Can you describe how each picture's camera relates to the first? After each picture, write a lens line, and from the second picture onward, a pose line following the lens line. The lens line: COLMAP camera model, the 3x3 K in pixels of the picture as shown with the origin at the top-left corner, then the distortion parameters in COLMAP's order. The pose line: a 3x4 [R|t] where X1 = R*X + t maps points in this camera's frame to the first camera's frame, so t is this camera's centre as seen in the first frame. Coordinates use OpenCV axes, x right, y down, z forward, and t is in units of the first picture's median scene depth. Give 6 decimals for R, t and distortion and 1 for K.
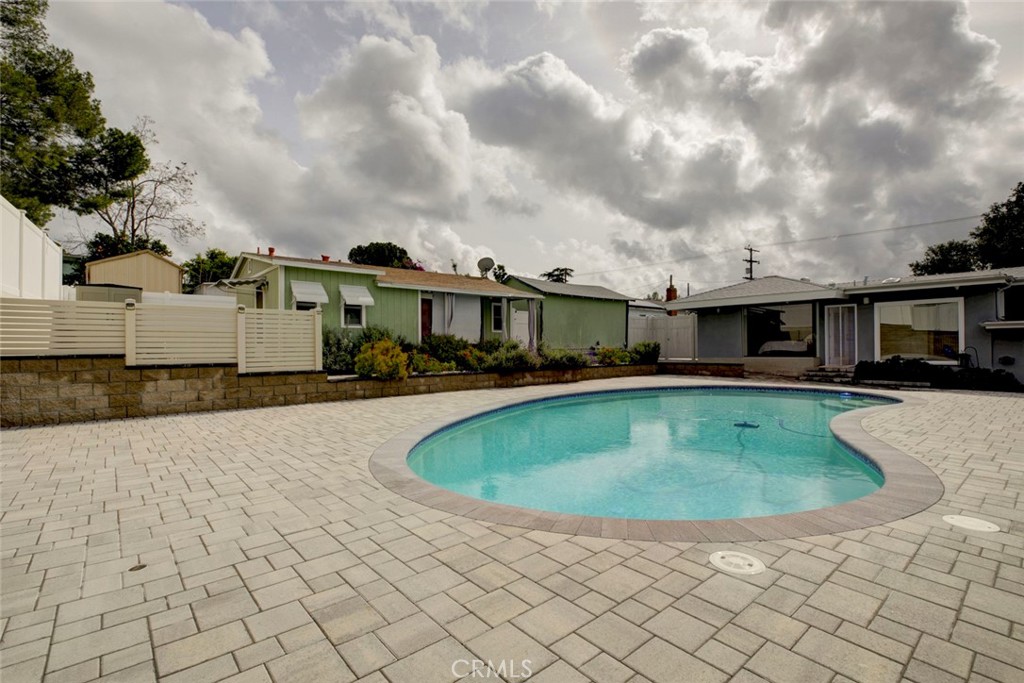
lens RADIAL K [[467.5, 0, 511.2], [0, 467.5, 340.2], [0, 0, 1]] dist [0.004364, 0.000004]
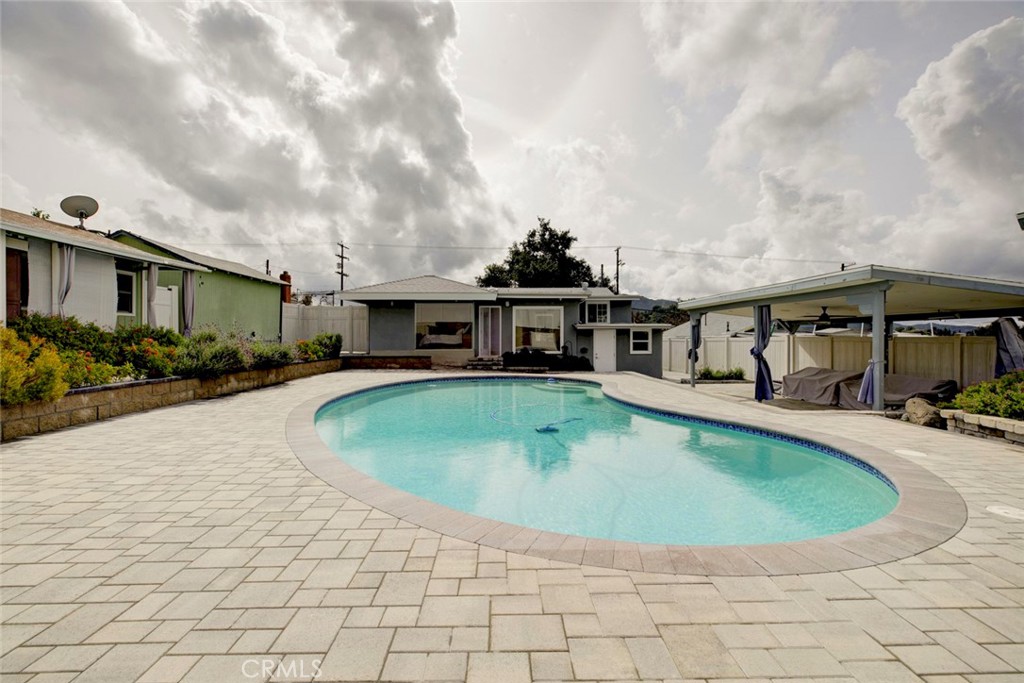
lens RADIAL K [[462.0, 0, 513.8], [0, 462.0, 300.8], [0, 0, 1]] dist [0.004828, -0.000097]
pose [[0.626022, 0.073116, 0.776370, -0.253956], [-0.020155, 0.996779, -0.077622, 0.003126], [-0.779545, 0.032946, 0.625479, 0.223327]]
